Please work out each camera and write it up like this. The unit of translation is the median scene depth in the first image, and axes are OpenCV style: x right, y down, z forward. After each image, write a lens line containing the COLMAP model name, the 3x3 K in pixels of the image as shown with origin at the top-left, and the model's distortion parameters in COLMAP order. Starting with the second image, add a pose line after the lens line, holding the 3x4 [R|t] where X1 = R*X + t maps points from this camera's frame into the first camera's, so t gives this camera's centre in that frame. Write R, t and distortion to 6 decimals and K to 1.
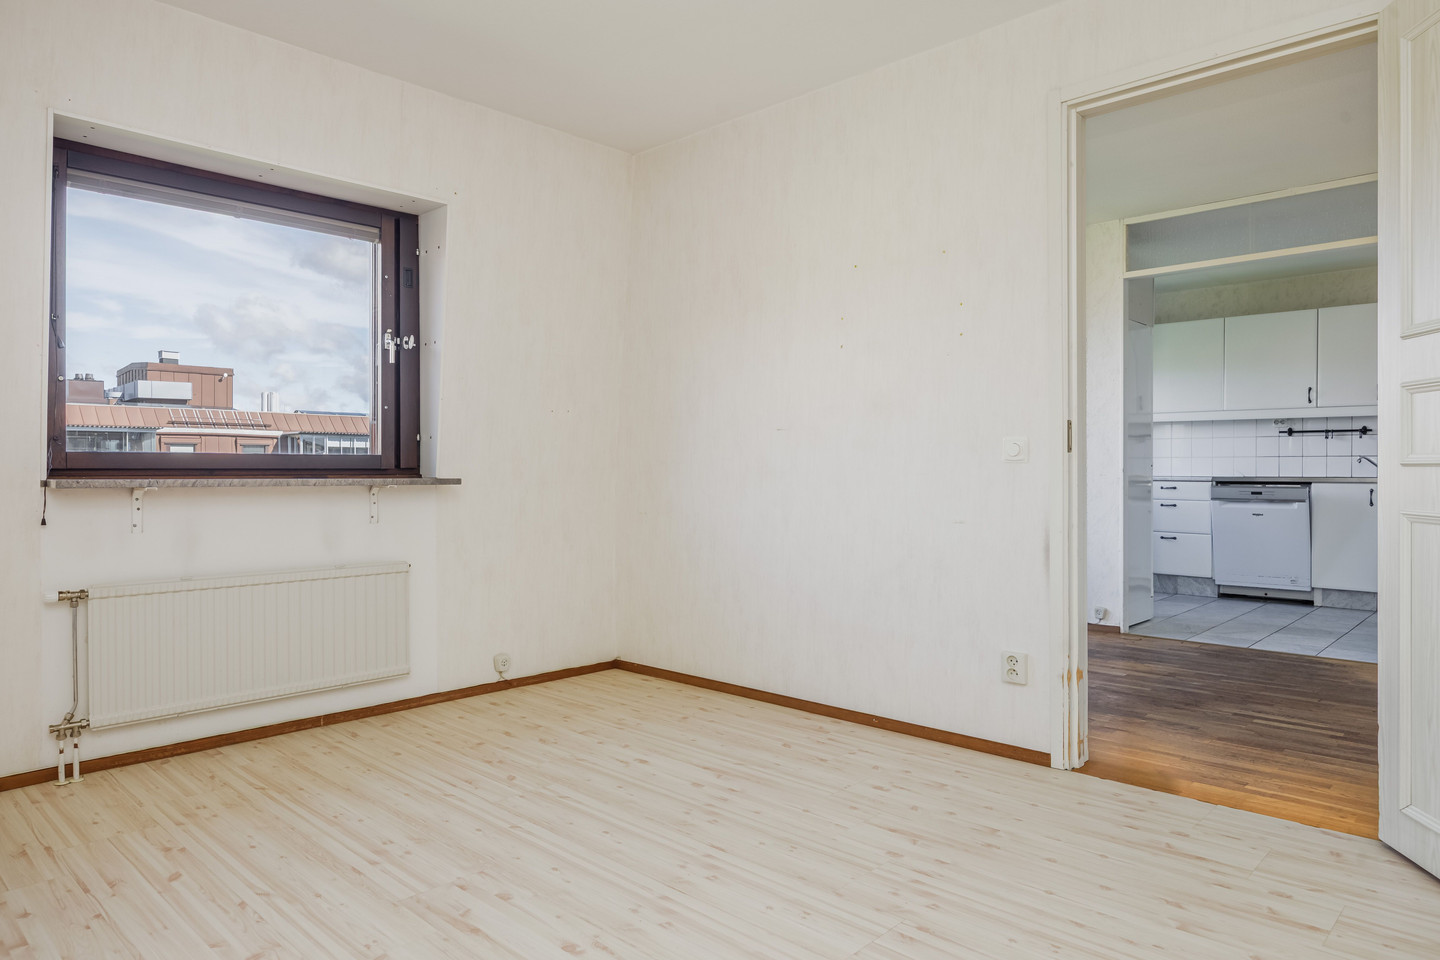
lens RADIAL K [[904.2, 0, 725.5], [0, 904.2, 475.3], [0, 0, 1]] dist [-0.002975, -0.000771]
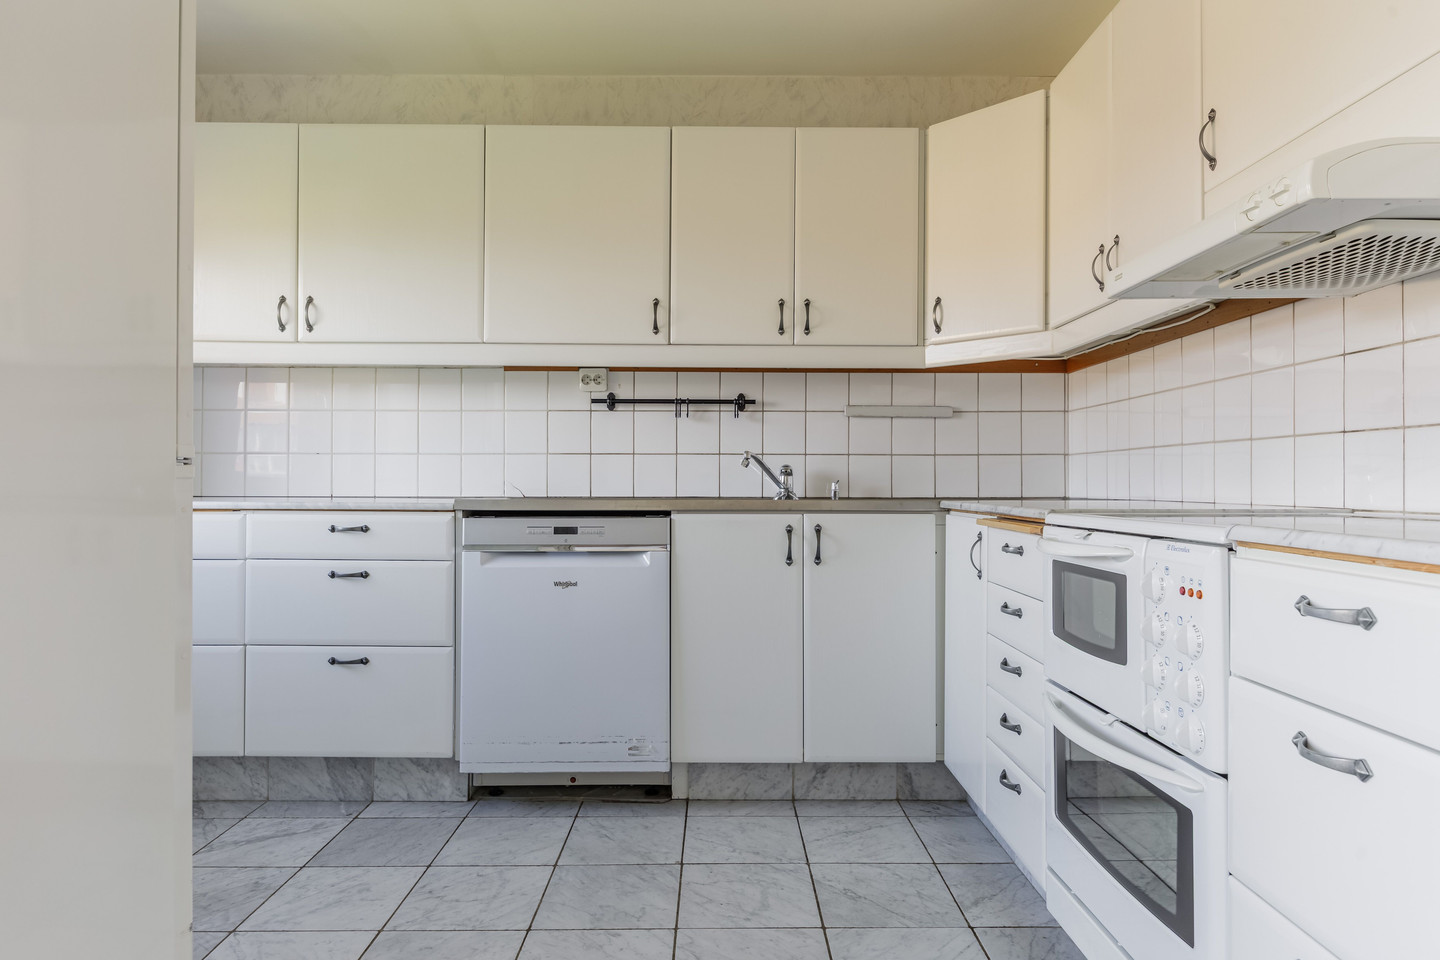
lens RADIAL K [[876.7, 0, 727.2], [0, 876.7, 478.1], [0, 0, 1]] dist [0.007796, -0.002635]
pose [[0.725288, 0.004467, 0.688432, 0.350403], [0.002960, 0.999949, -0.009607, -0.003306], [-0.688440, 0.009006, 0.725238, 0.620513]]
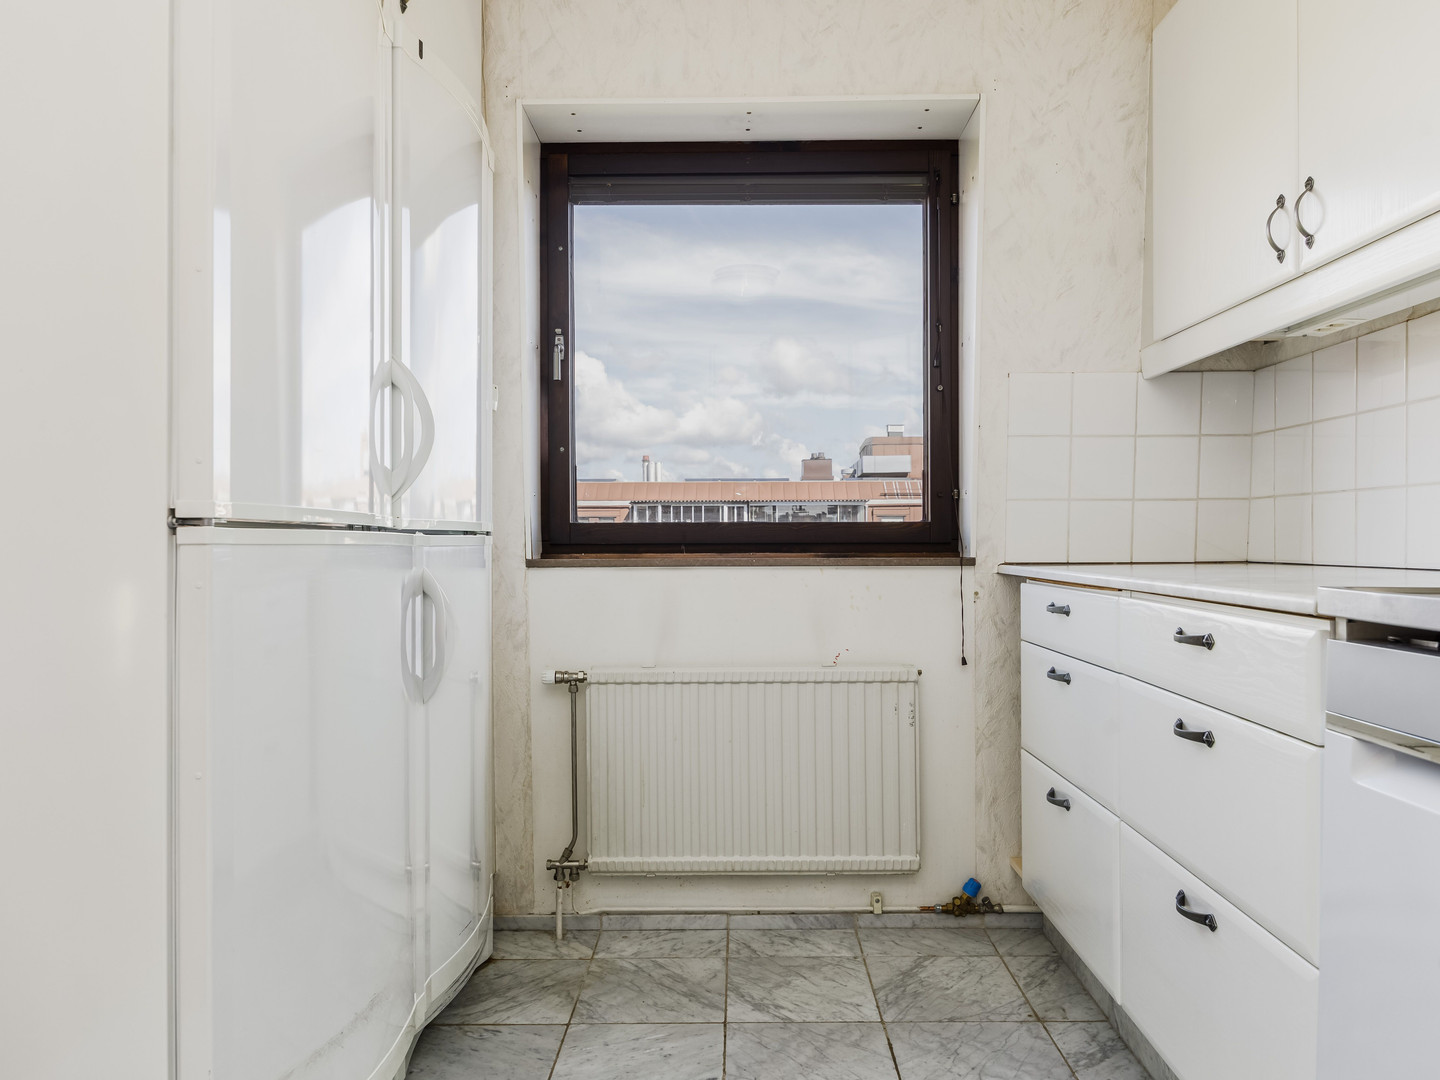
lens RADIAL K [[993.3, 0, 727.4], [0, 993.3, 545.0], [0, 0, 1]] dist [-0.010091, -0.007616]
pose [[0.682209, 0.002979, -0.731151, 0.570650], [-0.004822, 0.999988, -0.000425, -0.004678], [0.731141, 0.003816, 0.682215, 0.792364]]
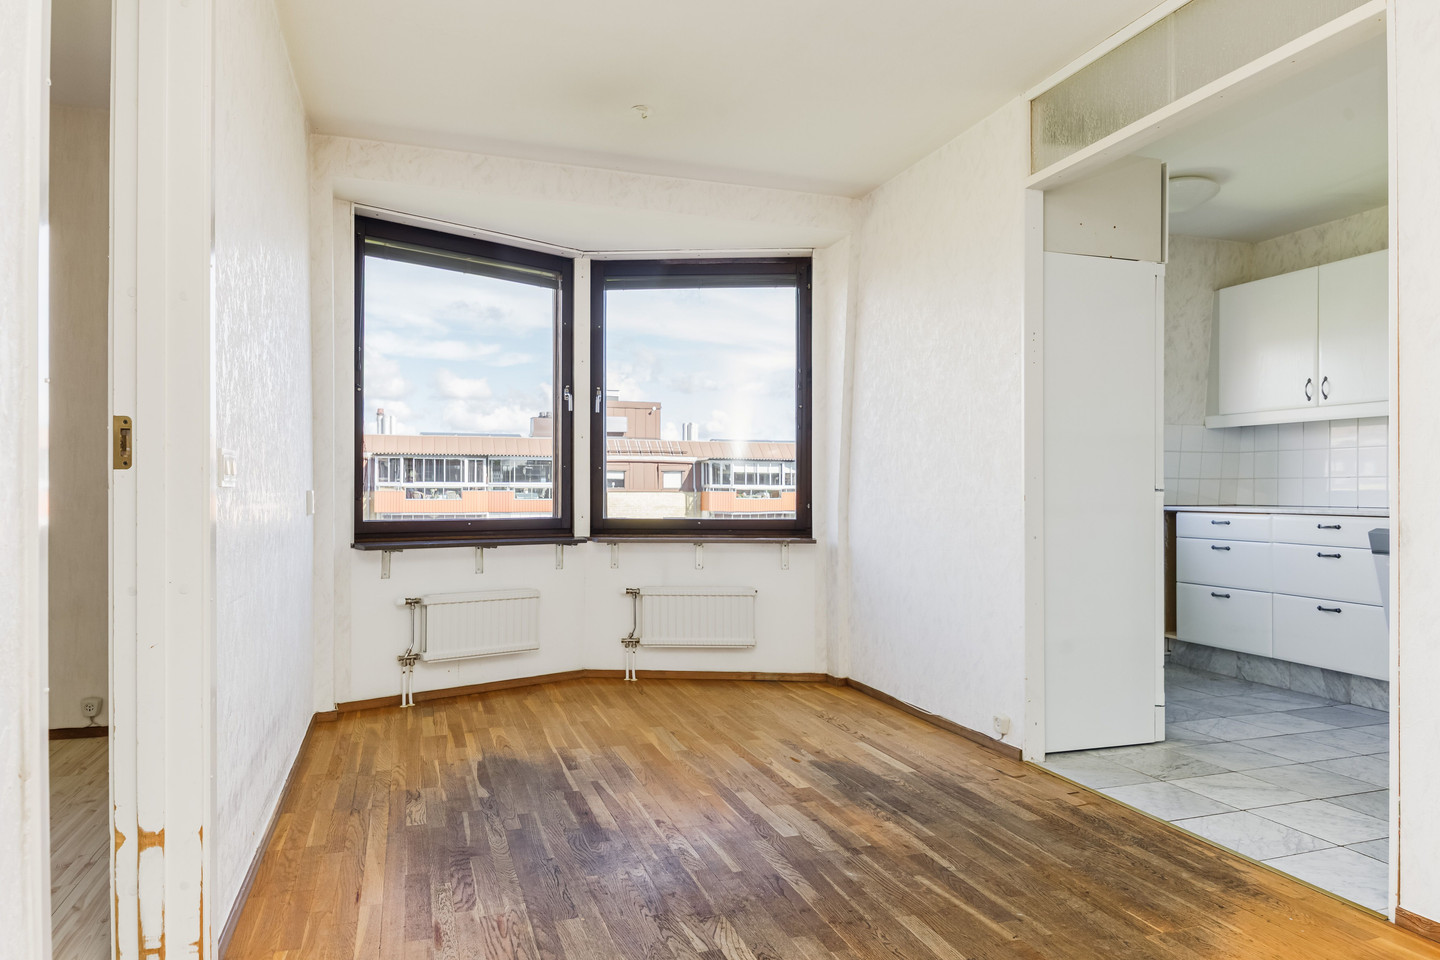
lens RADIAL K [[904.2, 0, 723.7], [0, 904.2, 485.6], [0, 0, 1]] dist [-0.002975, -0.000771]
pose [[0.878593, -0.001647, -0.477569, 0.421489], [-0.004999, 0.999908, -0.012645, -0.003860], [0.477546, 0.013498, 0.878503, 0.272383]]
